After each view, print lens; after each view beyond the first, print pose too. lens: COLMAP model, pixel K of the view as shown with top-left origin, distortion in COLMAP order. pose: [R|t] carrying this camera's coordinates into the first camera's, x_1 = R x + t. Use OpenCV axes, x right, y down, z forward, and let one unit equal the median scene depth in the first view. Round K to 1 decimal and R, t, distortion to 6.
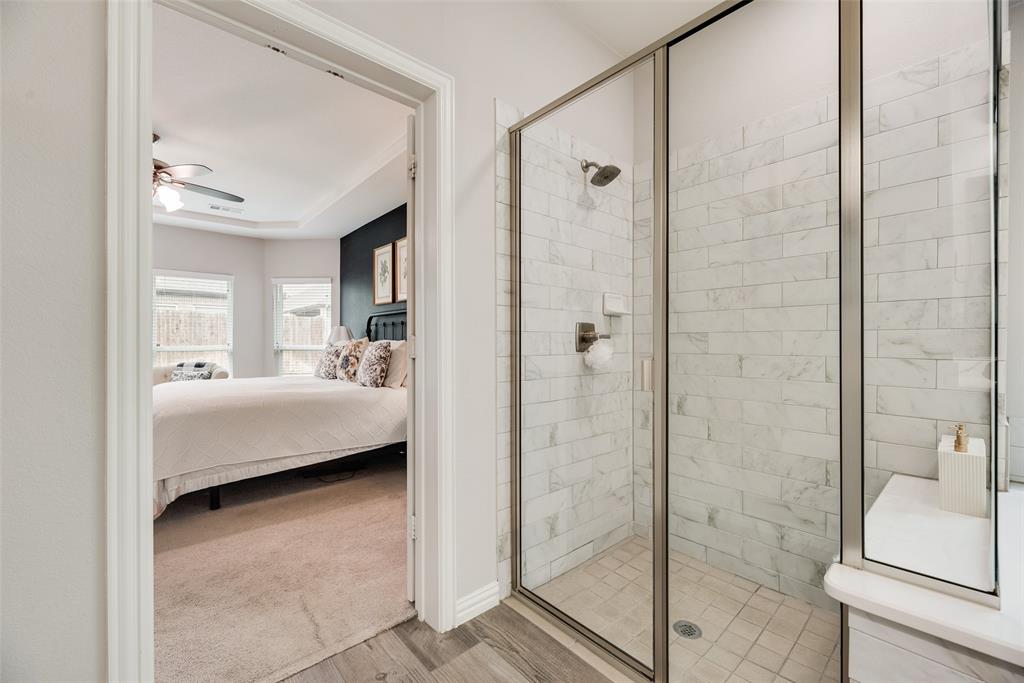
lens RADIAL K [[410.6, 0, 508.9], [0, 410.6, 342.1], [0, 0, 1]] dist [0.002098, 0.001089]
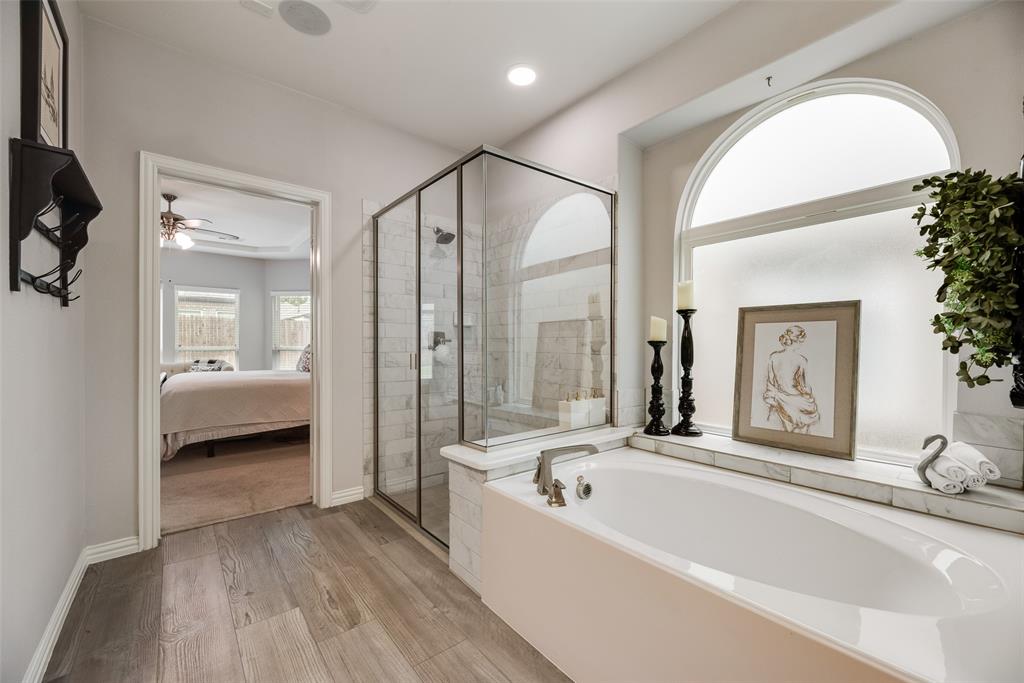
lens RADIAL K [[410.6, 0, 514.3], [0, 410.6, 344.5], [0, 0, 1]] dist [0.002098, 0.001089]
pose [[0.999230, 0.002250, -0.039168, 0.595464], [-0.002186, 0.999996, 0.001691, -0.001715], [0.039172, -0.001604, 0.999231, -0.596422]]
